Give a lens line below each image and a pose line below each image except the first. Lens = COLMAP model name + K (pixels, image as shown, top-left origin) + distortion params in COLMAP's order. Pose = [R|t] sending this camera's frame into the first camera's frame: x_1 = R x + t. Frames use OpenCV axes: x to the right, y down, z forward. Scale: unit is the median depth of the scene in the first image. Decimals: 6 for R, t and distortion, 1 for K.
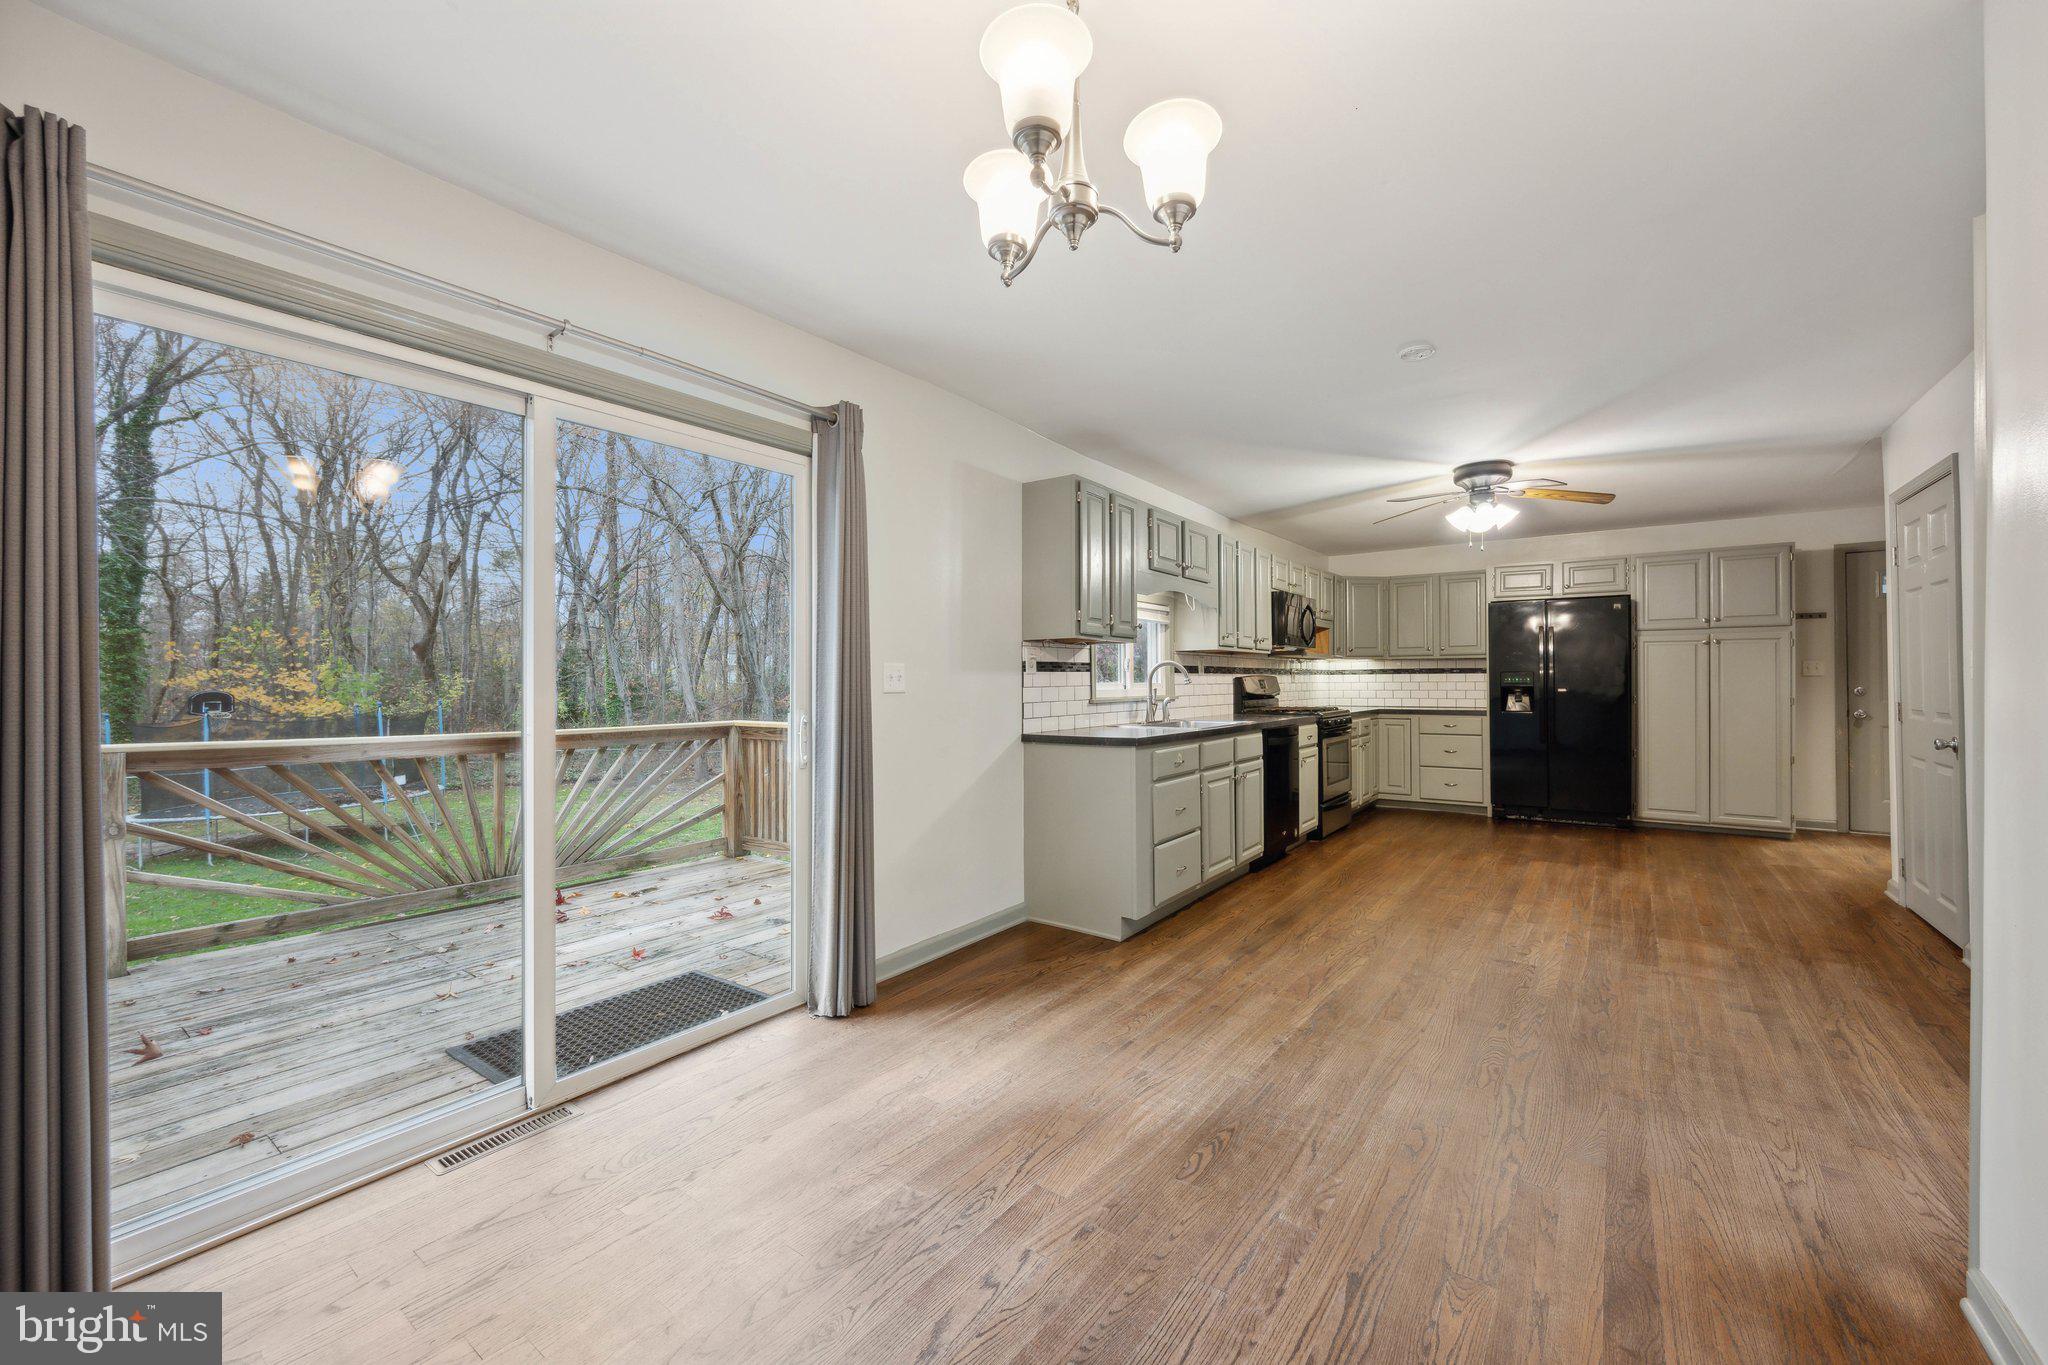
lens RADIAL K [[807.5, 0, 1027.9], [0, 807.5, 679.7], [0, 0, 1]] dist [-0.000240, 0.000330]
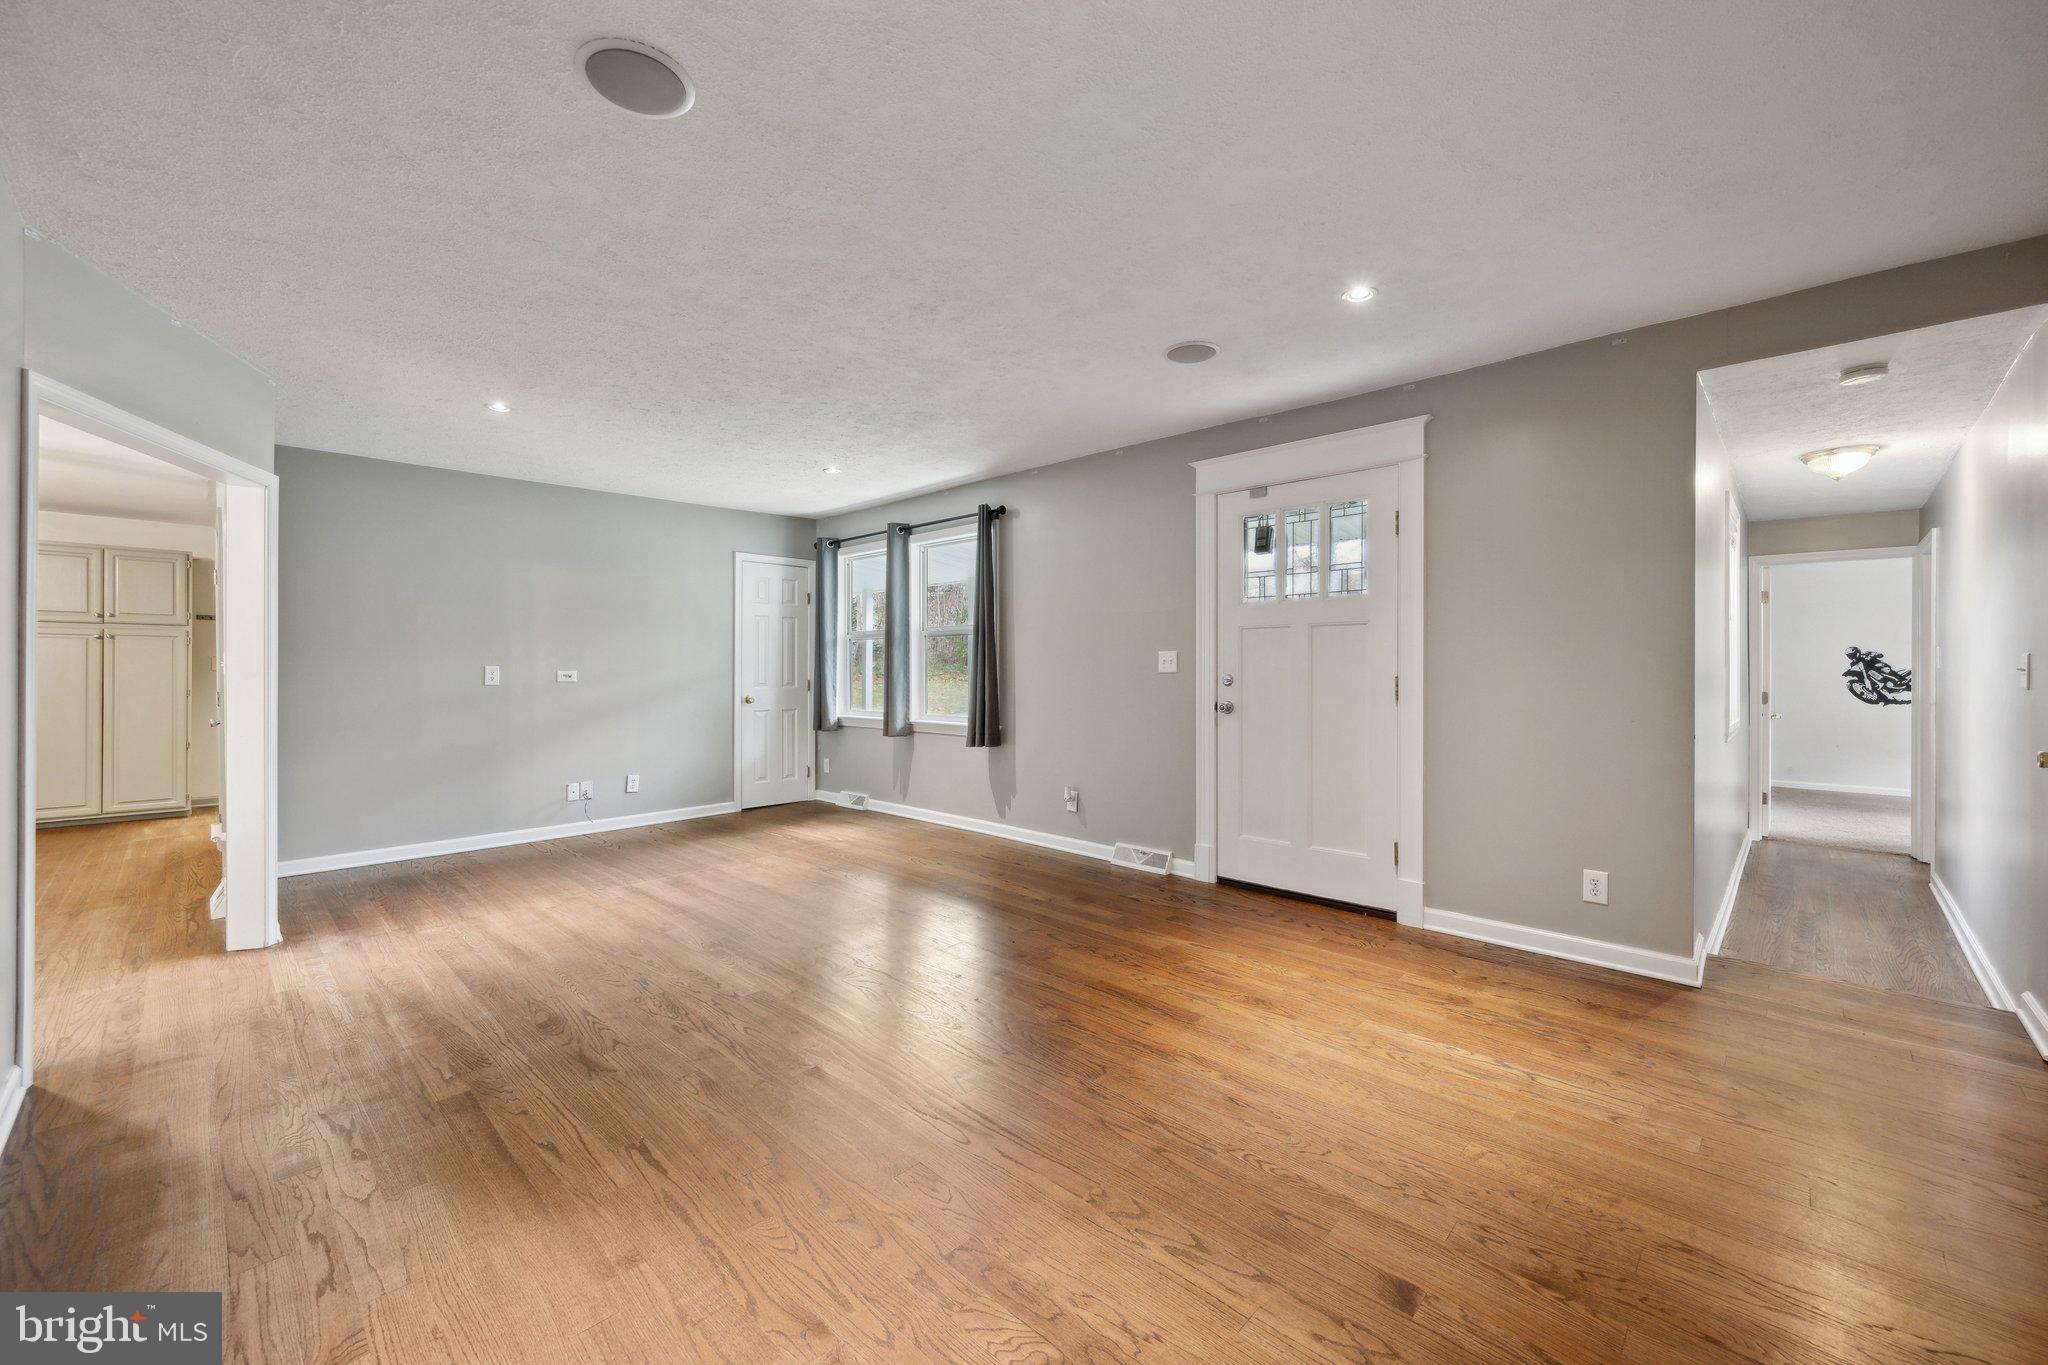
lens RADIAL K [[810.0, 0, 1025.3], [0, 810.0, 672.8], [0, 0, 1]] dist [-0.000982, -0.000171]
pose [[0.138691, 0.006097, 0.990317, -0.005869], [-0.005475, 0.999970, -0.005389, -0.002357], [-0.990321, -0.004675, 0.138720, -0.364795]]
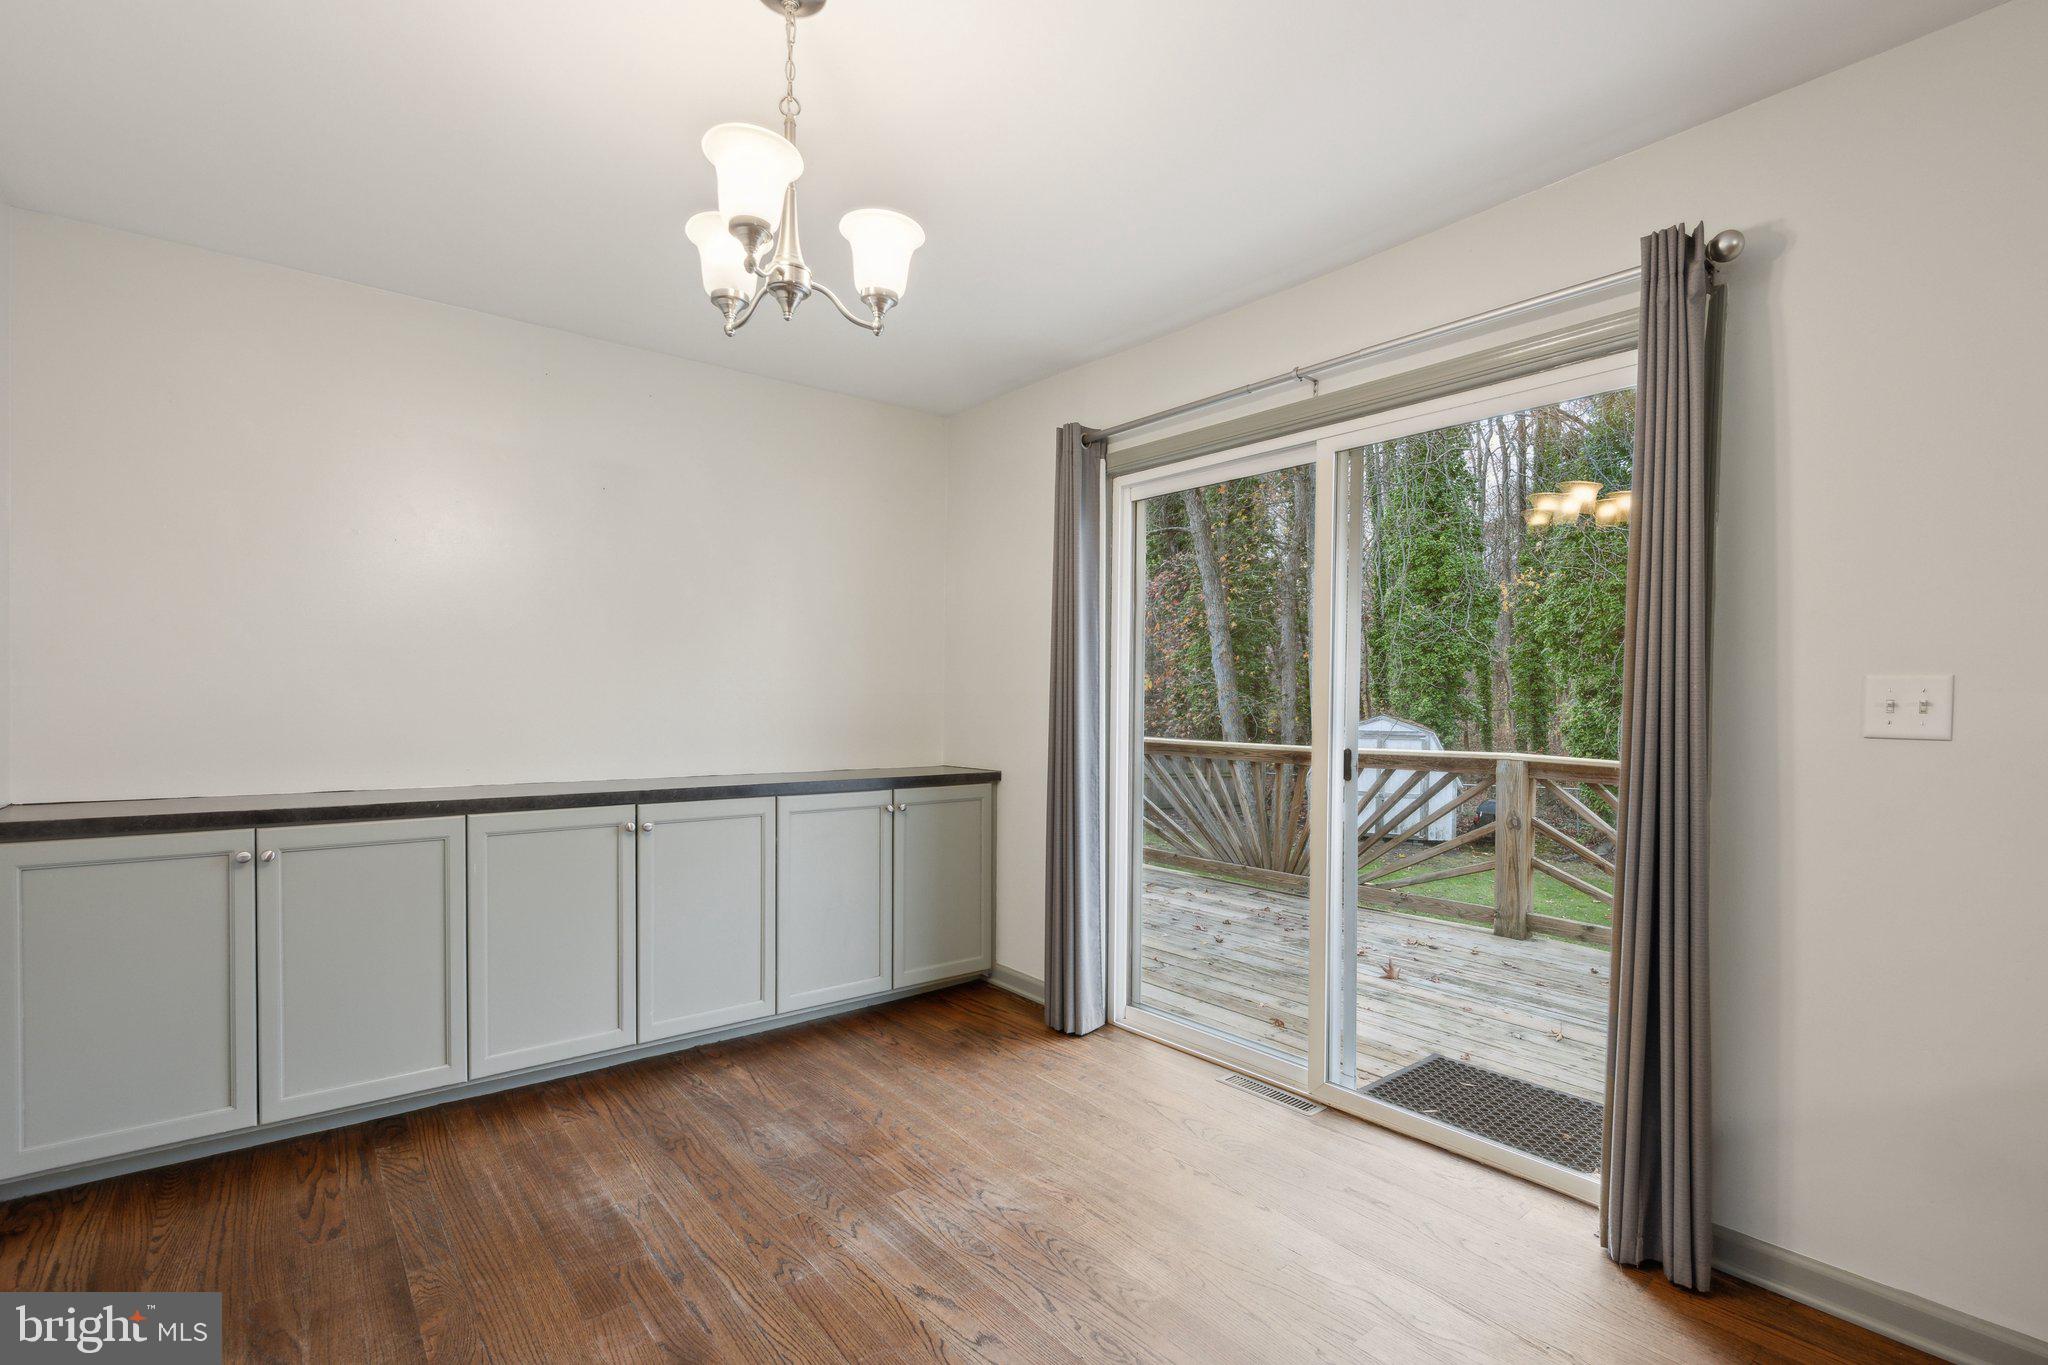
lens RADIAL K [[952.6, 0, 1032.1], [0, 952.6, 713.0], [0, 0, 1]] dist [0.001928, 0.000125]
pose [[-0.252806, 0.015887, -0.967386, 0.337142], [-0.007636, 0.999801, 0.018415, -0.003051], [0.967487, 0.012042, -0.252635, 0.442430]]
